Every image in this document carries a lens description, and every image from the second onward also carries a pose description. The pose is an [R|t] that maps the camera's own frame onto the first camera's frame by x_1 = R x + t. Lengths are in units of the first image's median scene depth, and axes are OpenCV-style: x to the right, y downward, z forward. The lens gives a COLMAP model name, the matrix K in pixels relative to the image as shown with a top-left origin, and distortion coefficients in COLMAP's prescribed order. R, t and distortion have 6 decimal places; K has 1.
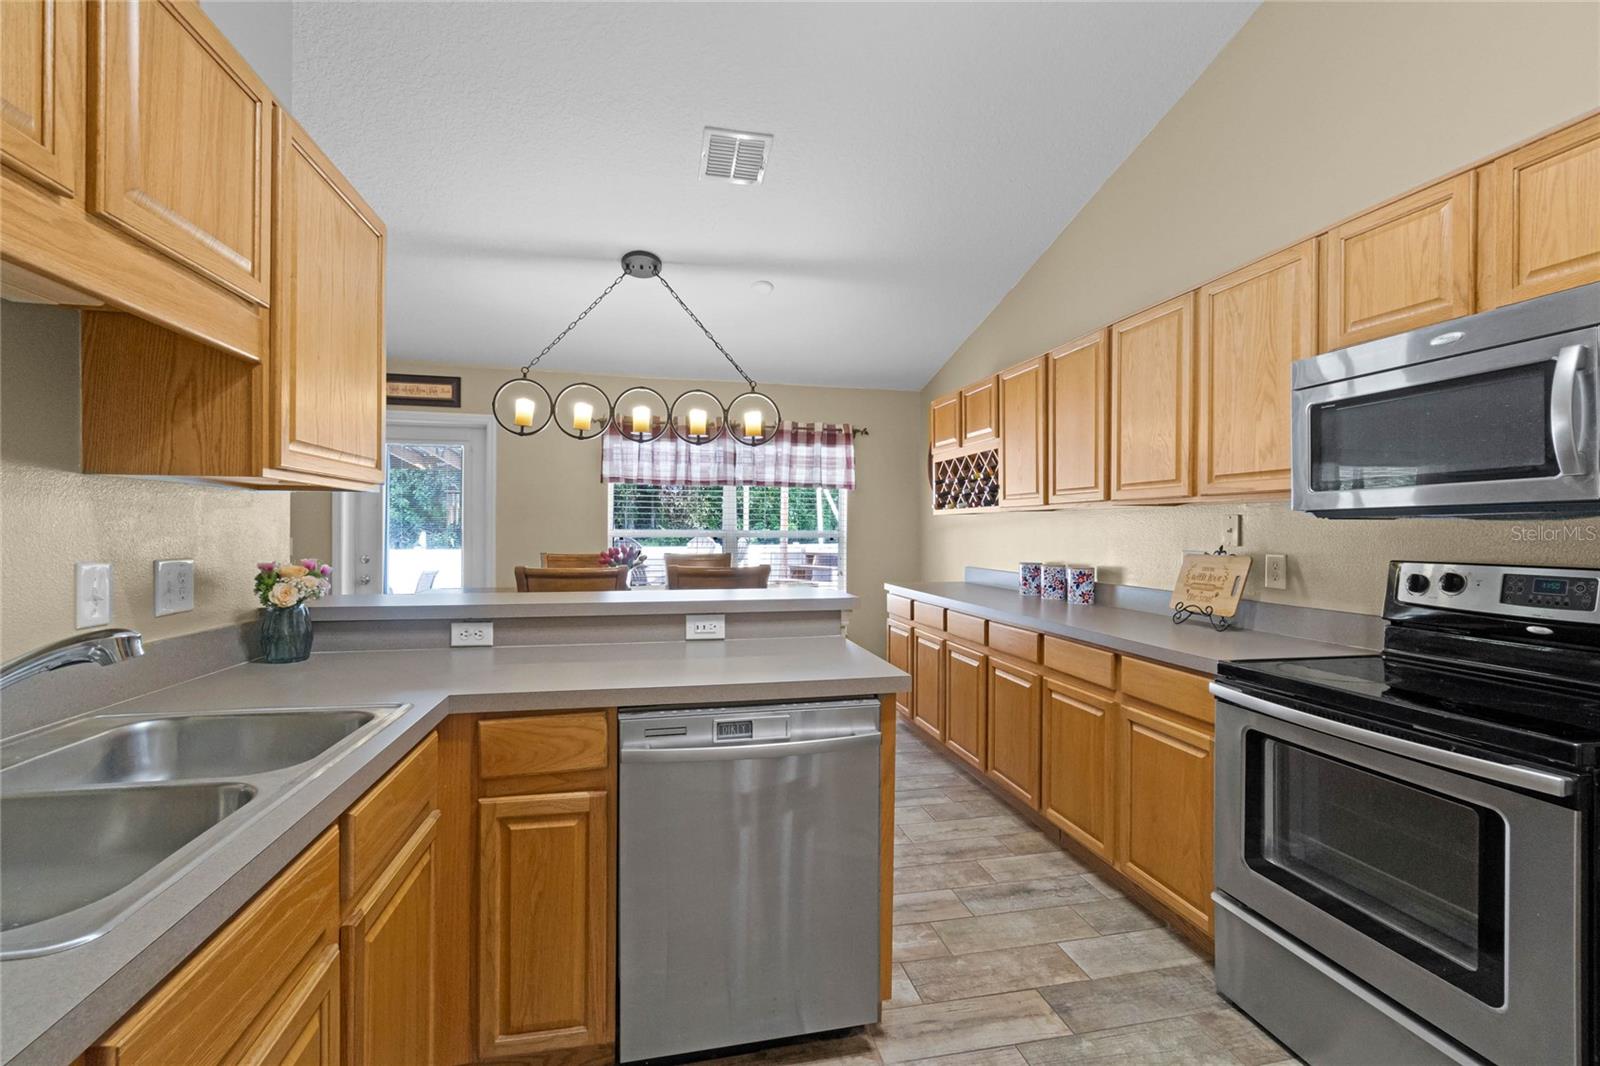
lens RADIAL K [[685.8, 0, 796.6], [0, 685.8, 528.7], [0, 0, 1]] dist [-0.012852, 0.002044]
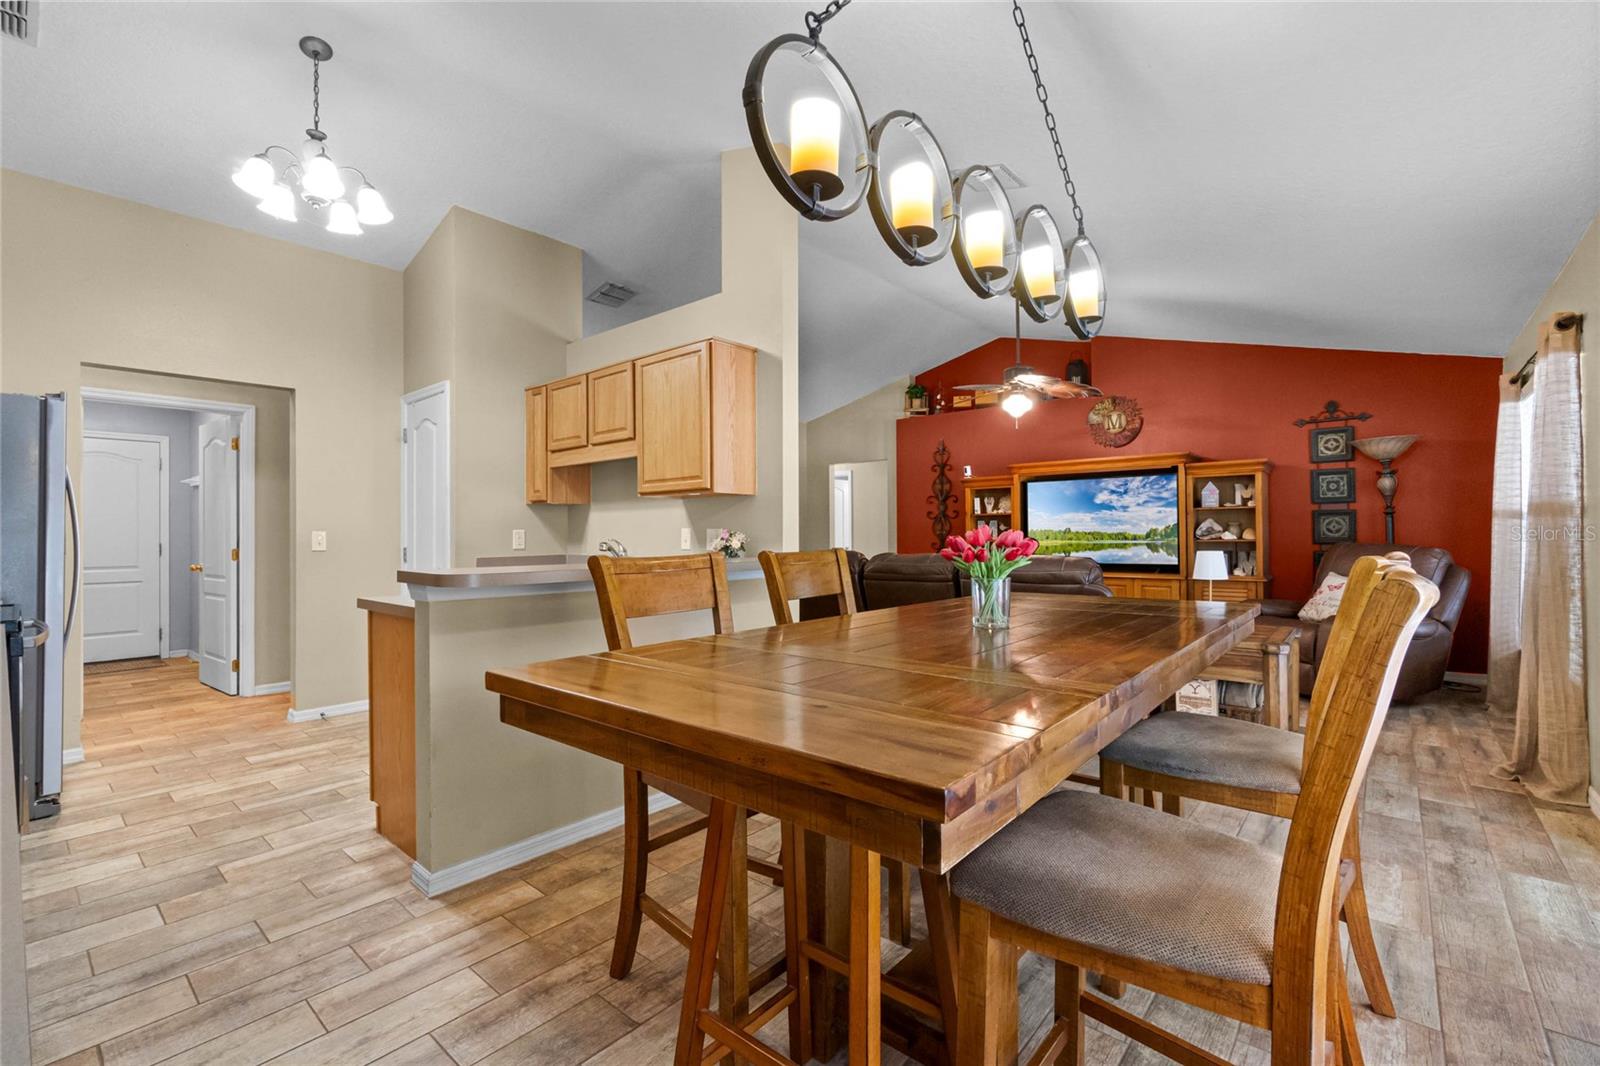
lens RADIAL K [[685.8, 0, 795.0], [0, 685.8, 534.0], [0, 0, 1]] dist [-0.012852, 0.002044]
pose [[-0.797145, -0.002901, -0.603781, 0.236305], [0.002982, 0.999957, -0.008742, 0.061106], [0.603780, -0.008769, -0.797102, 2.187851]]
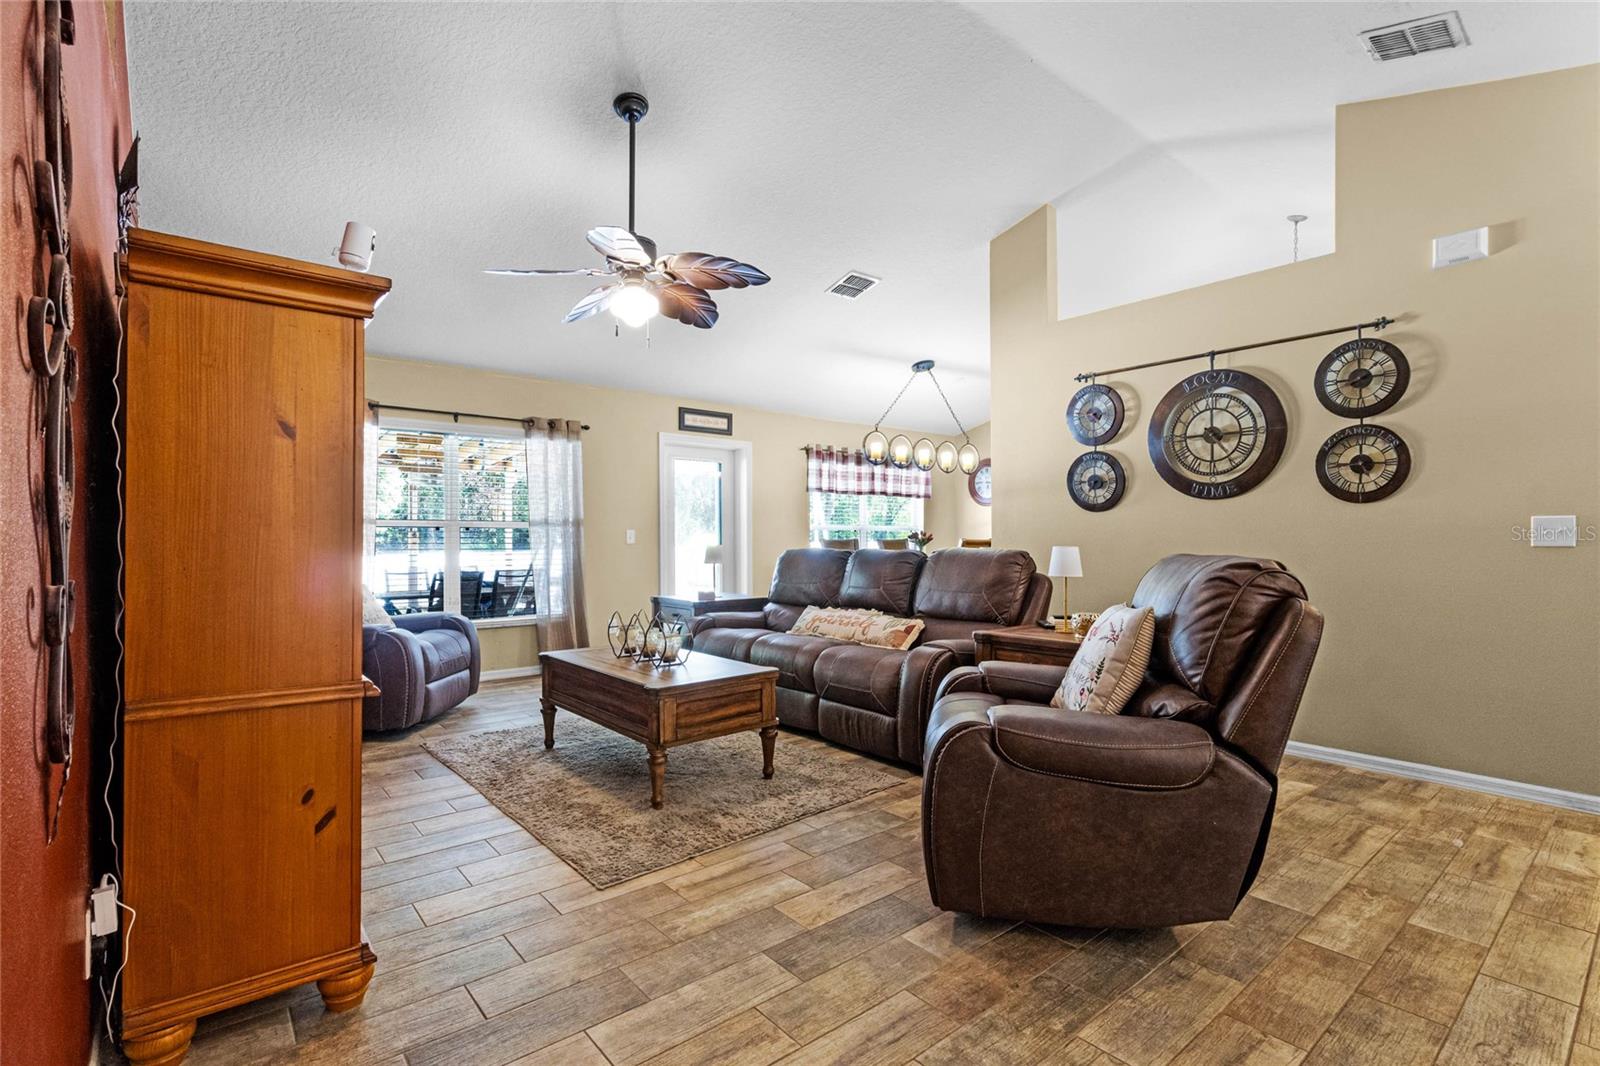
lens RADIAL K [[763.1, 0, 783.4], [0, 763.1, 529.1], [0, 0, 1]] dist [-0.004628, -0.000890]
pose [[0.894567, -0.002804, 0.446926, -2.422746], [0.006975, 0.999946, -0.007688, 0.052570], [-0.446880, 0.009994, 0.894538, -0.937332]]
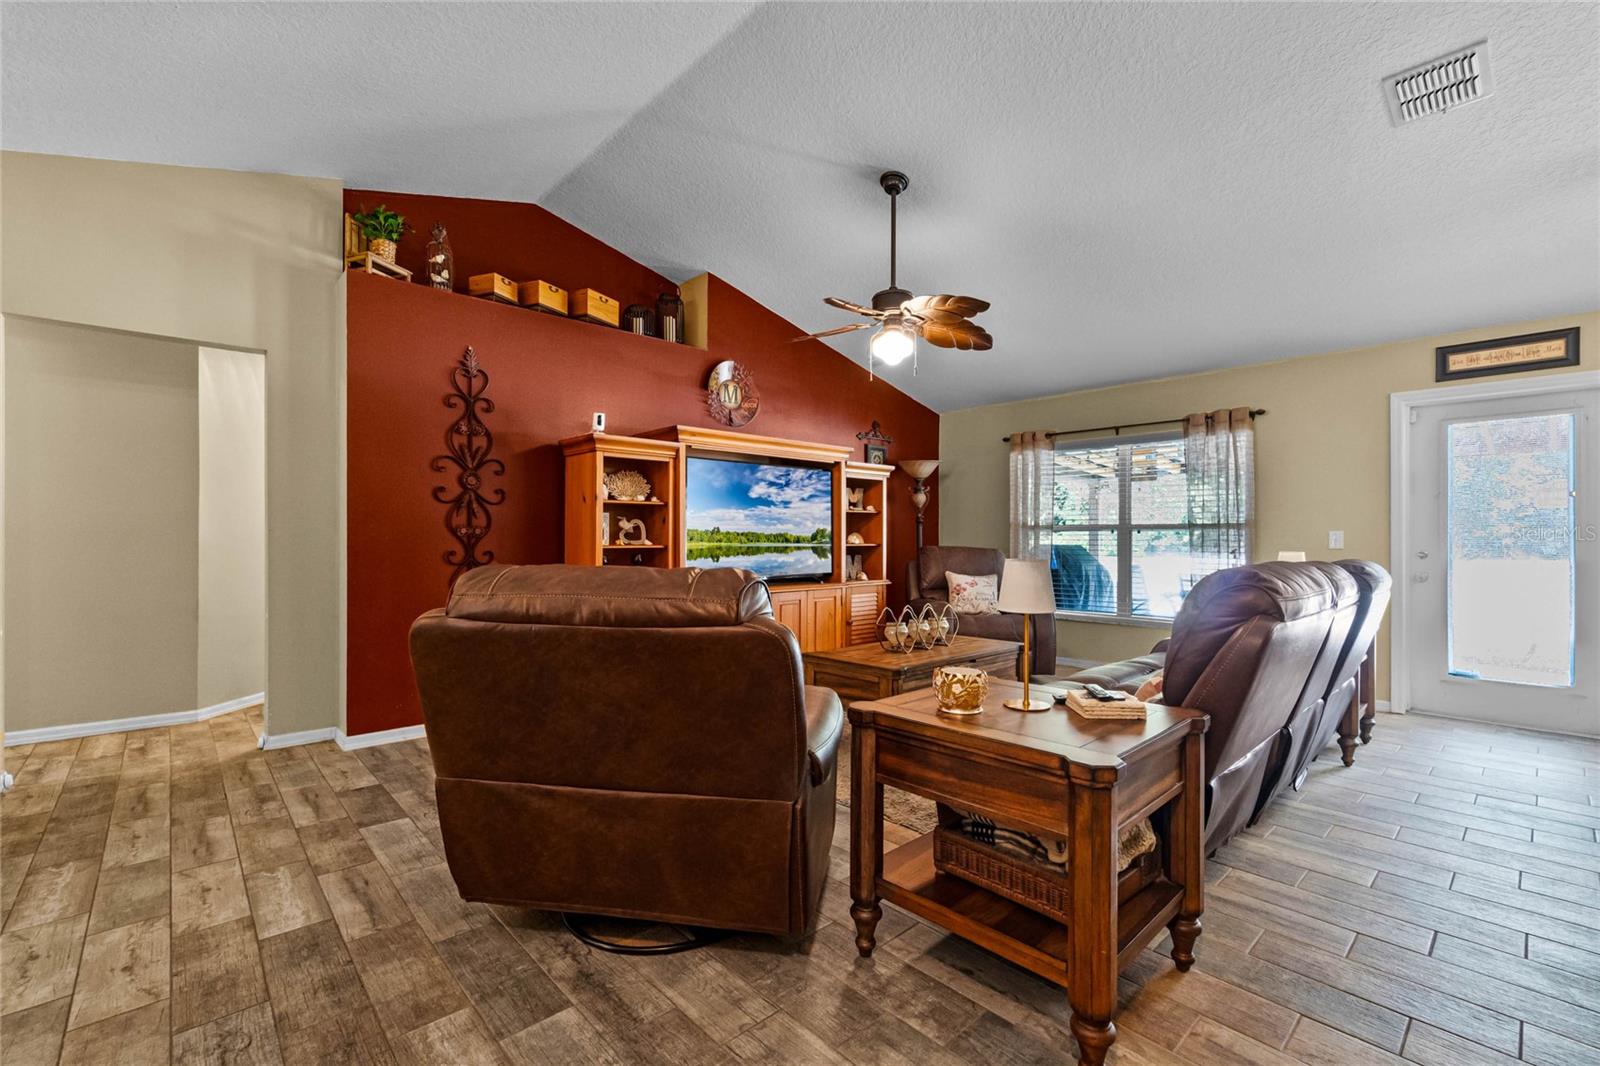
lens RADIAL K [[685.8, 0, 789.5], [0, 685.8, 546.4], [0, 0, 1]] dist [-0.012852, 0.002044]
pose [[0.487272, 0.002676, -0.873246, -0.564471], [0.003252, 0.999983, 0.004879, 0.059157], [0.873244, -0.005217, 0.487255, -0.410448]]
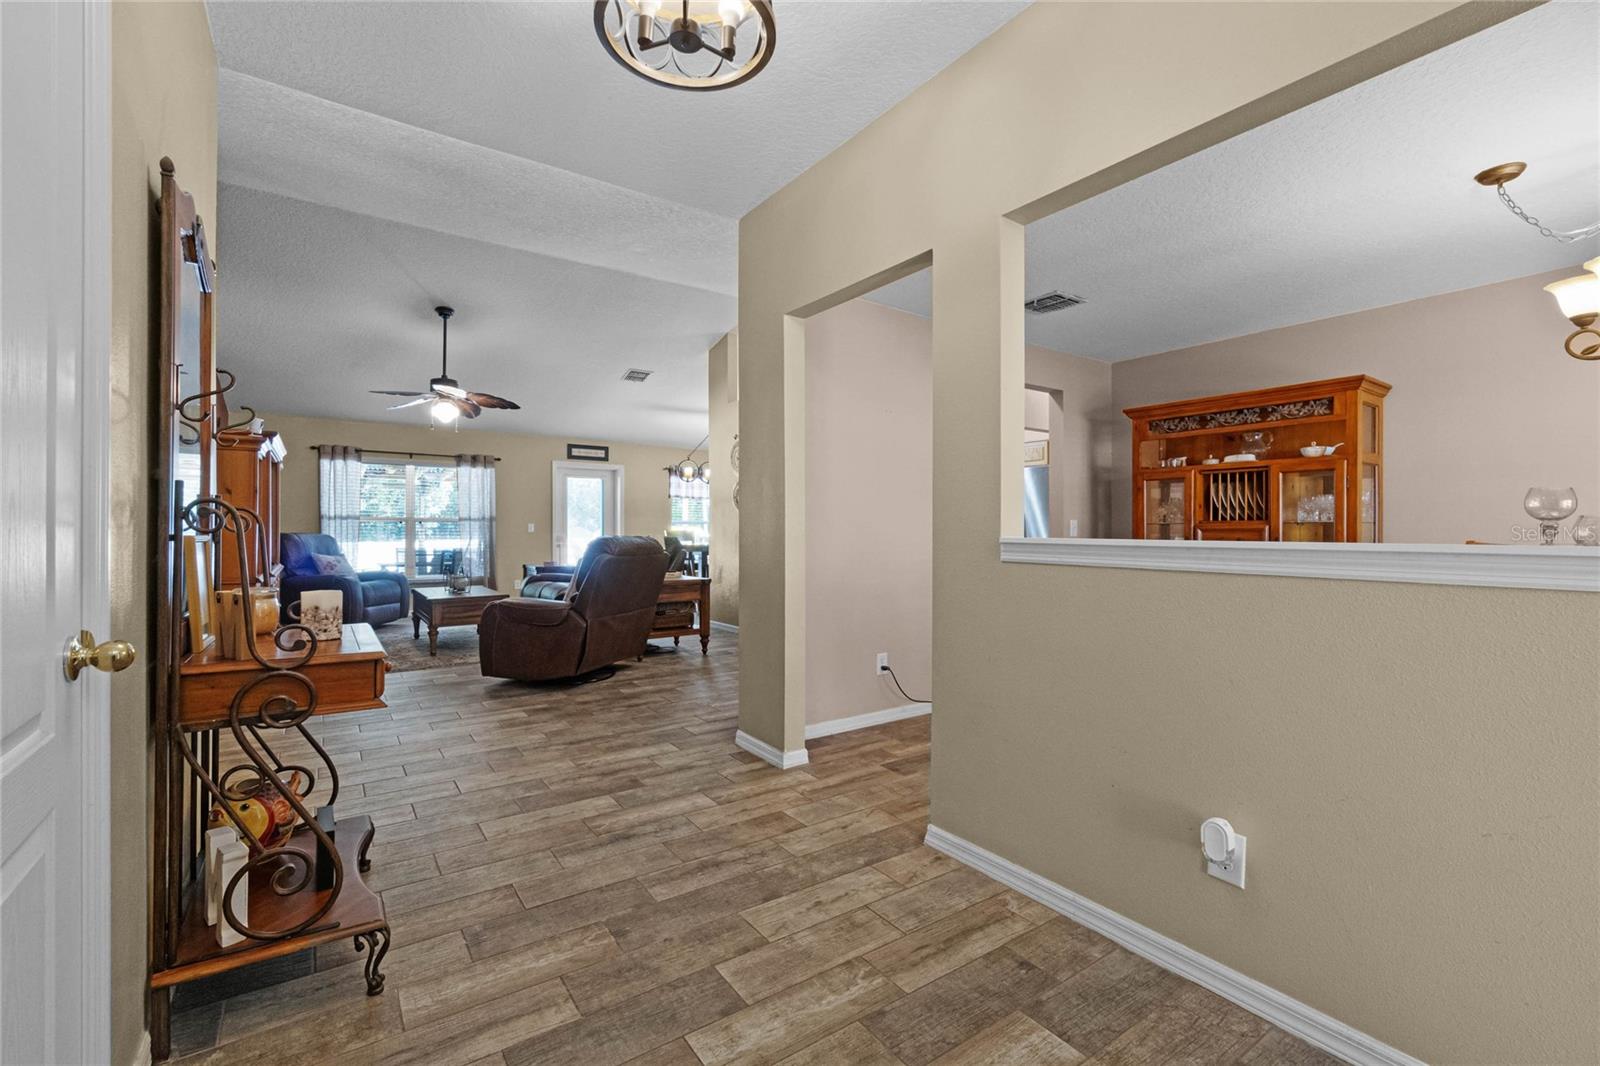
lens RADIAL K [[685.8, 0, 812.2], [0, 685.8, 518.5], [0, 0, 1]] dist [-0.012852, 0.002044]
pose [[0.914487, -0.001191, 0.404614, -1.719918], [0.005386, 0.999943, -0.009232, 0.048111], [-0.404580, 0.010622, 0.914441, -2.637220]]
